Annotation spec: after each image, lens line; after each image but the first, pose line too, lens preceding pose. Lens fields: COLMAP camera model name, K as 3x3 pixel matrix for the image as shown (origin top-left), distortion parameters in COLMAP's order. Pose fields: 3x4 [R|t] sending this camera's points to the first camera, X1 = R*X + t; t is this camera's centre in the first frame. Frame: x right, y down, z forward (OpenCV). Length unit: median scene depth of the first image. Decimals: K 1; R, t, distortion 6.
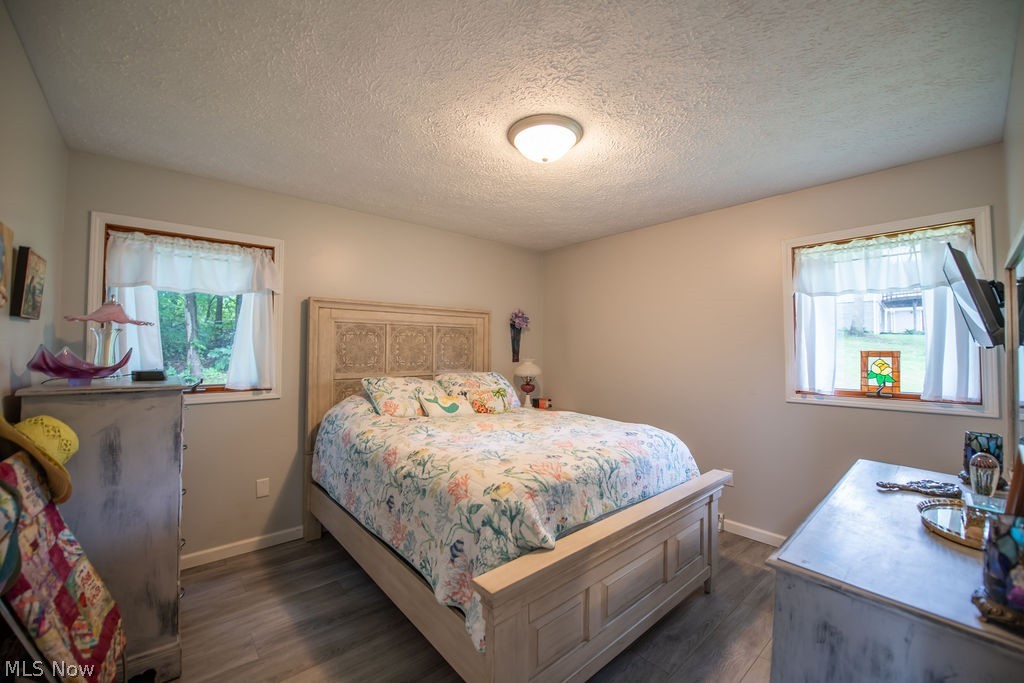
lens RADIAL K [[405.8, 0, 514.8], [0, 405.8, 340.6], [0, 0, 1]] dist [-0.016233, -0.002437]
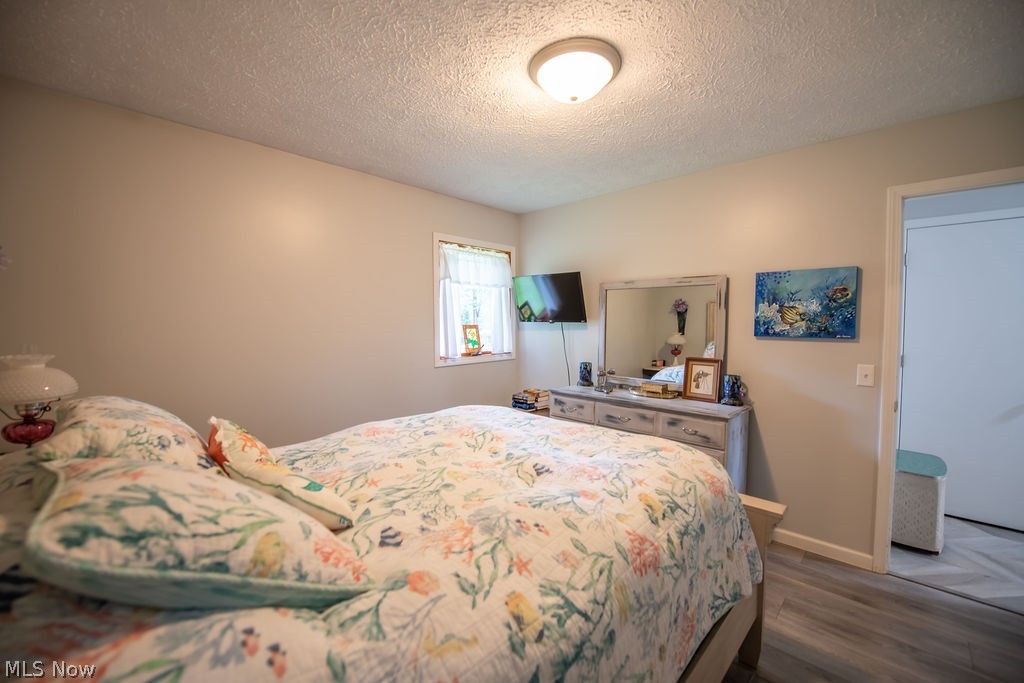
lens RADIAL K [[405.8, 0, 514.8], [0, 405.8, 339.9], [0, 0, 1]] dist [-0.016233, -0.002437]
pose [[-0.085109, -0.050135, 0.995109, -0.626525], [-0.022099, 0.998583, 0.048420, 0.005748], [-0.996127, -0.017870, -0.086097, 0.978277]]
